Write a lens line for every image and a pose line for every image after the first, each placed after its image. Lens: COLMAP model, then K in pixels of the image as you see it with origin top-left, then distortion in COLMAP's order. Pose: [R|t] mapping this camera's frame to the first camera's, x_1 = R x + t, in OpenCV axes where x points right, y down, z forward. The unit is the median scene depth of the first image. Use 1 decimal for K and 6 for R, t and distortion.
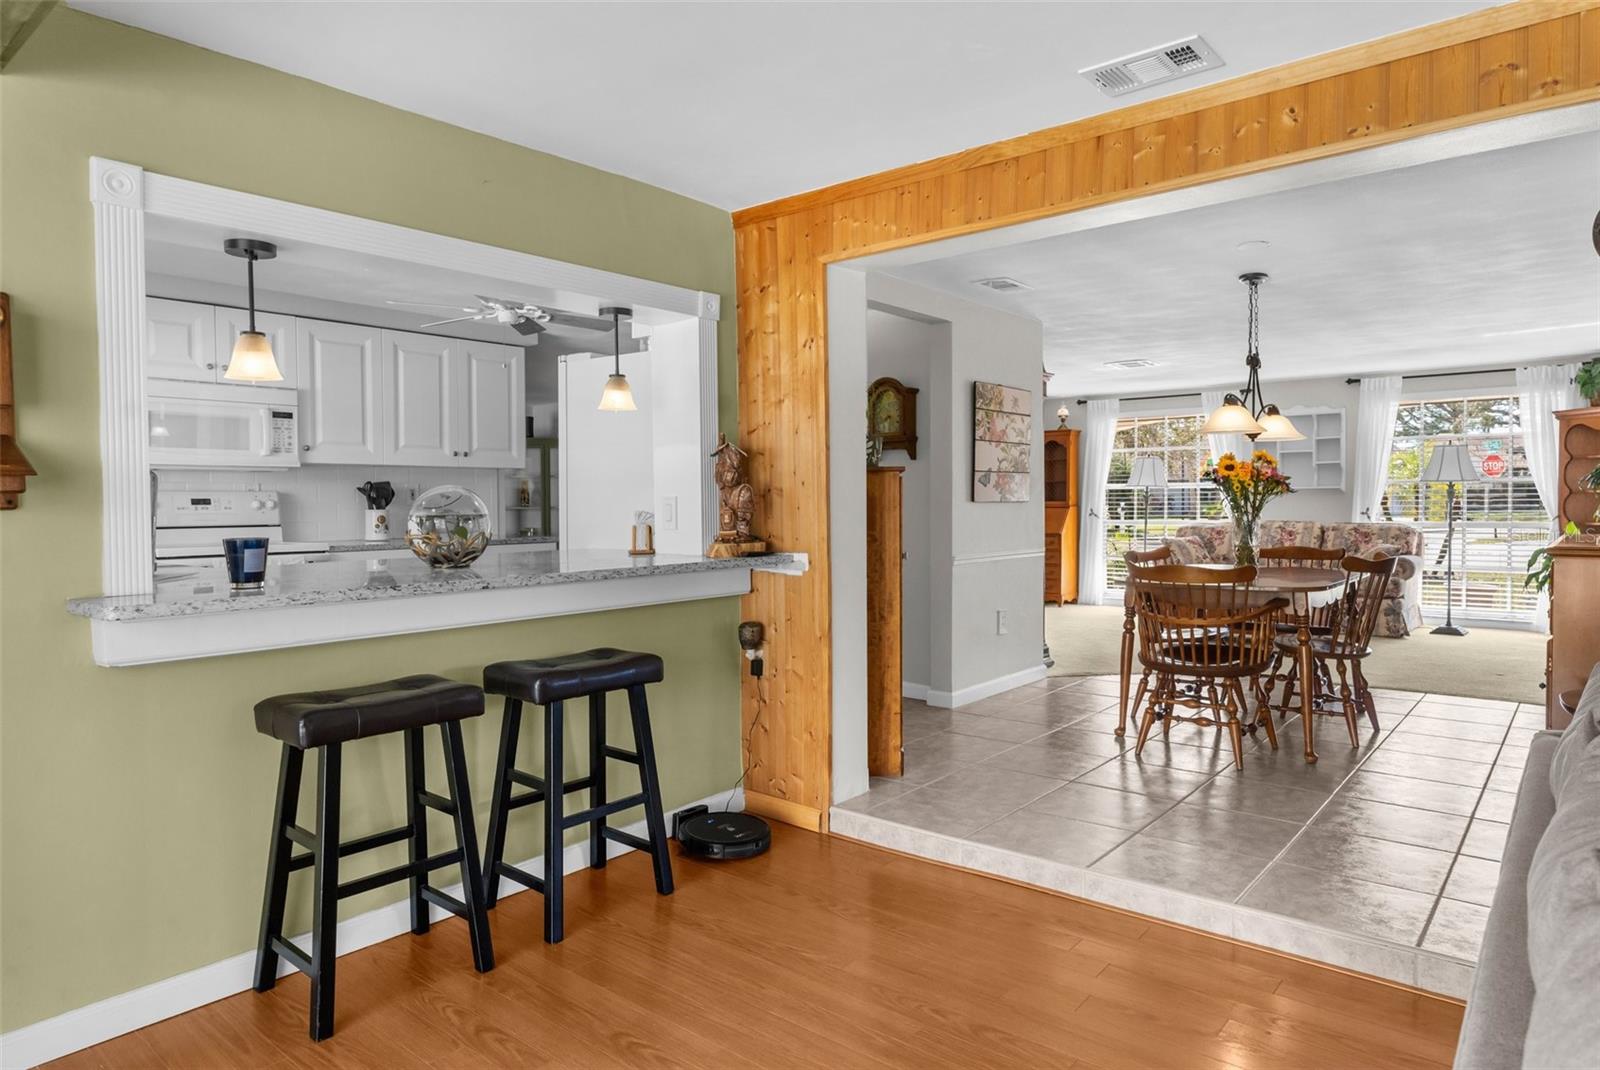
lens RADIAL K [[972.0, 0, 804.2], [0, 972.0, 530.2], [0, 0, 1]] dist [-0.009697, 0.000623]
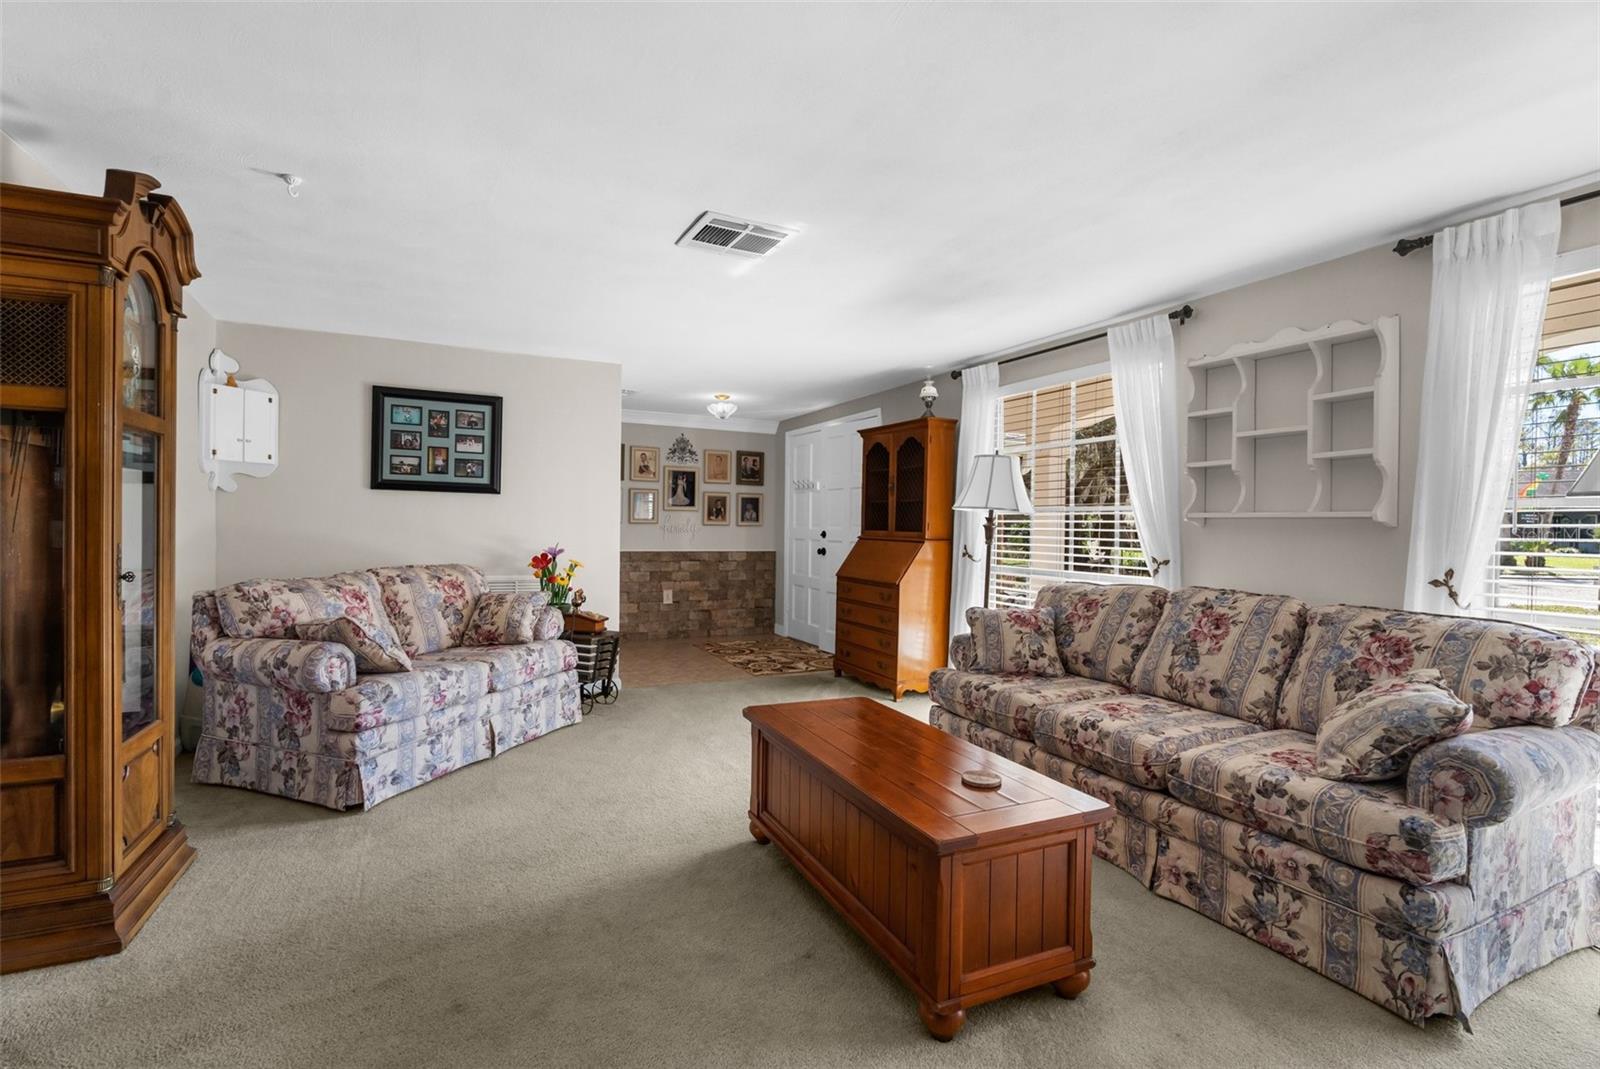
lens RADIAL K [[728.4, 0, 801.7], [0, 728.4, 533.1], [0, 0, 1]] dist [-0.012346, 0.002330]
pose [[0.910579, 0.027379, -0.412428, 0.495686], [-0.034207, 0.999373, -0.009179, -0.027899], [0.411918, 0.022466, 0.910944, 0.675897]]
